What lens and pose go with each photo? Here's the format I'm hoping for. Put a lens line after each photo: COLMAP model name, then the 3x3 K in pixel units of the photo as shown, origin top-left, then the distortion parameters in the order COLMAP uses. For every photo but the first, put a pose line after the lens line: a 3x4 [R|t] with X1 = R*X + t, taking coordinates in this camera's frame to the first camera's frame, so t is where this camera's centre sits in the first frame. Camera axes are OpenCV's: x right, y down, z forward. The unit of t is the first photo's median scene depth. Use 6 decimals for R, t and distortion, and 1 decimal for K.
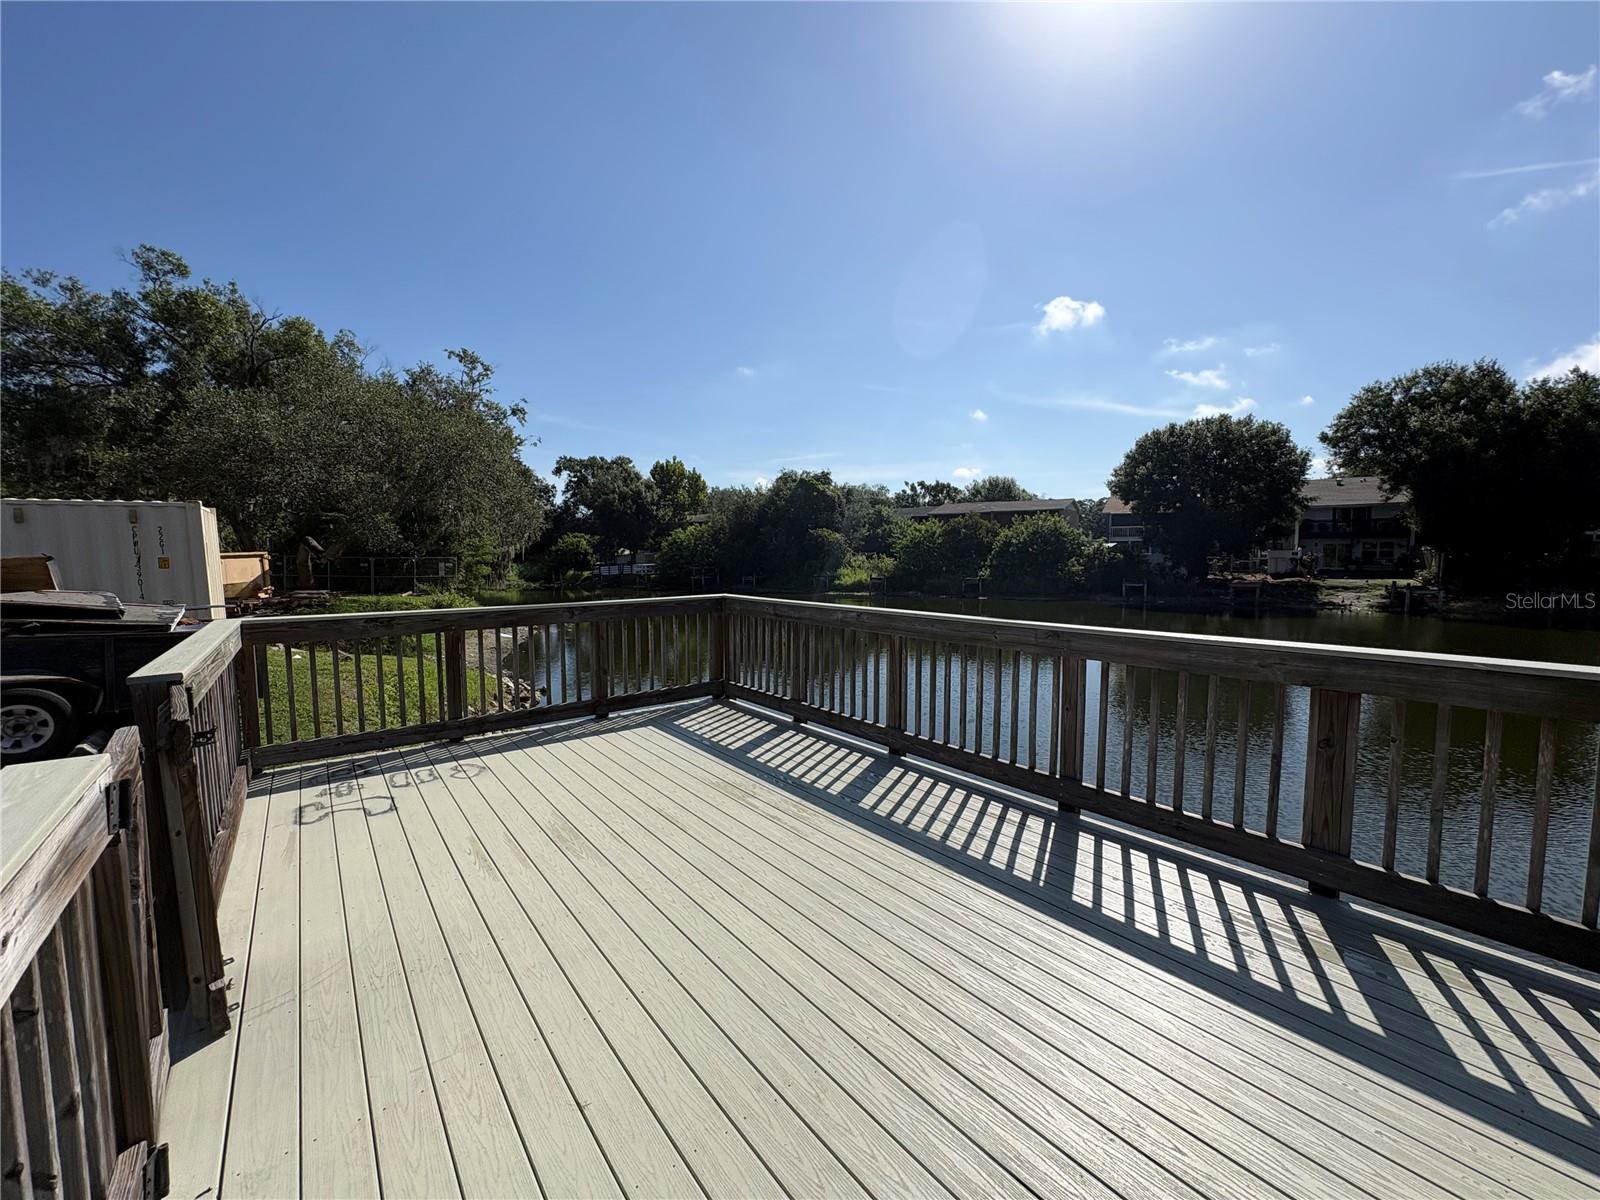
lens RADIAL K [[647.1, 0, 805.4], [0, 647.1, 602.9], [0, 0, 1]] dist [-0.002660, 0.000587]
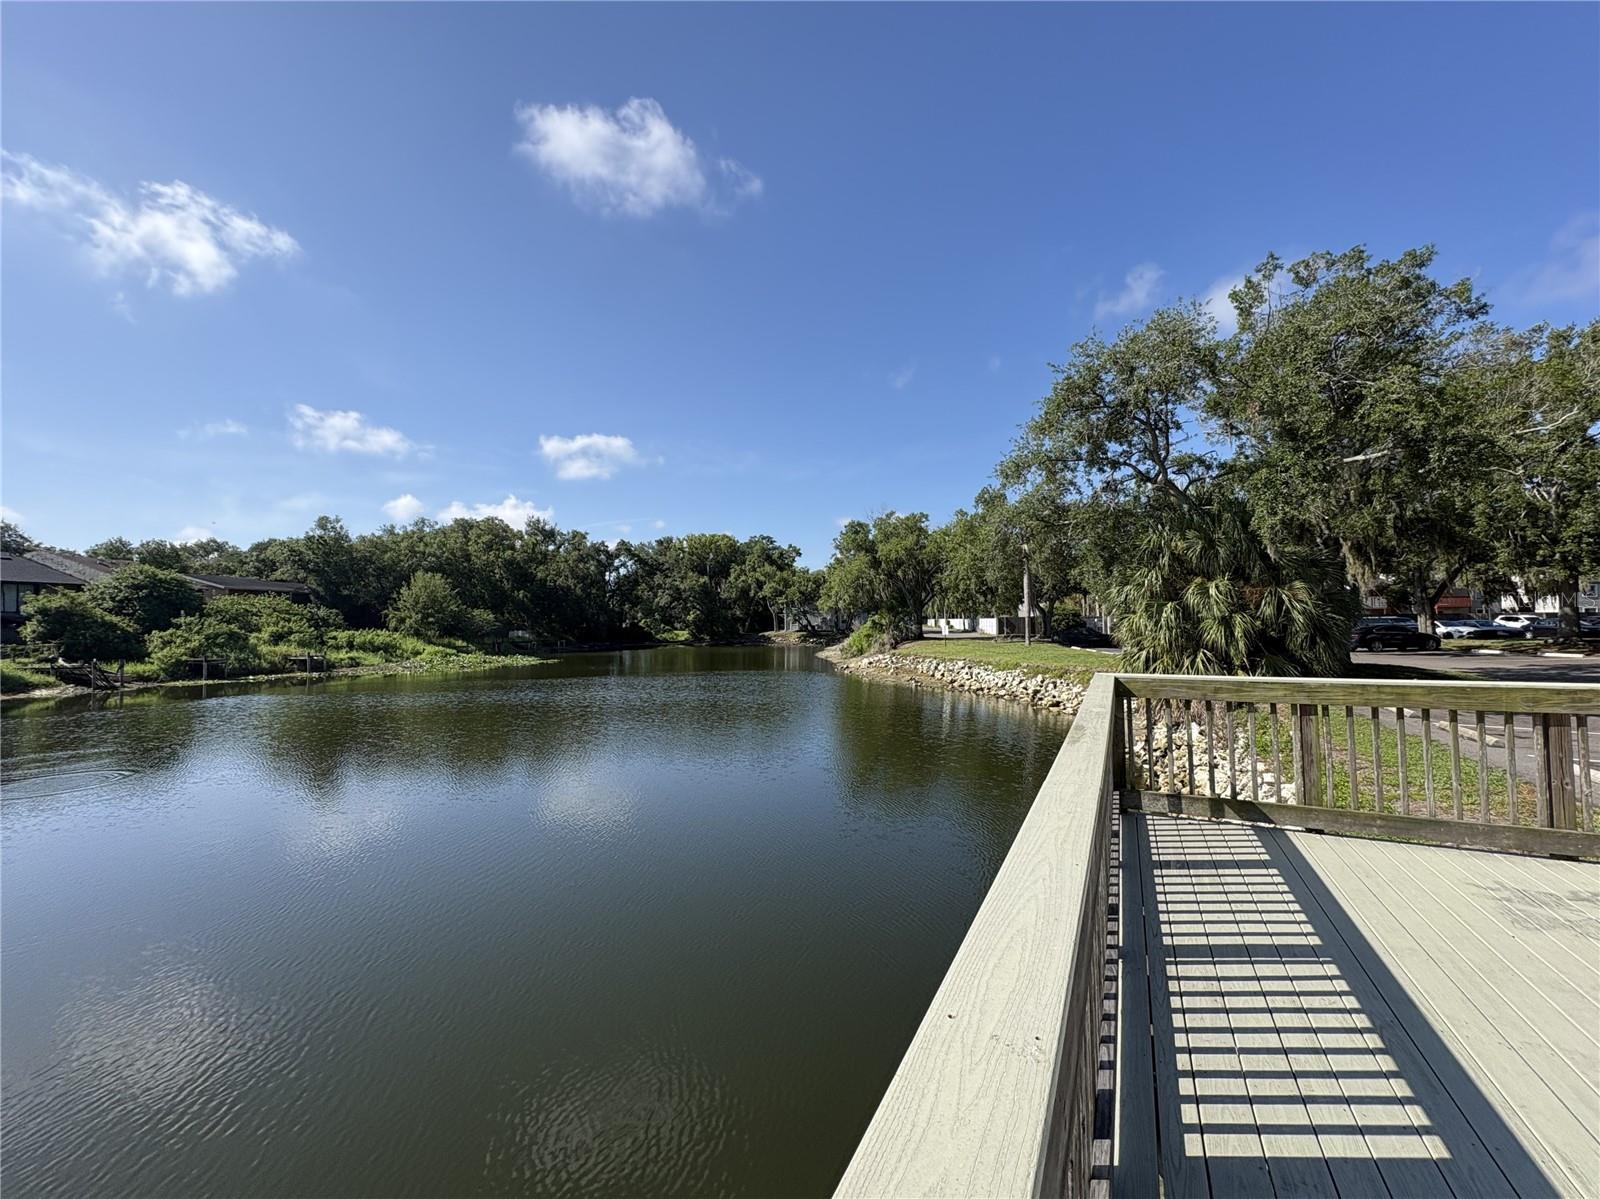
lens RADIAL K [[647.1, 0, 805.4], [0, 647.1, 602.4], [0, 0, 1]] dist [-0.002660, 0.000587]
pose [[-0.427458, 0.032159, 0.903463, -0.178395], [0.069513, 0.997578, -0.002620, -0.142539], [-0.901359, 0.061683, -0.428658, 1.813057]]
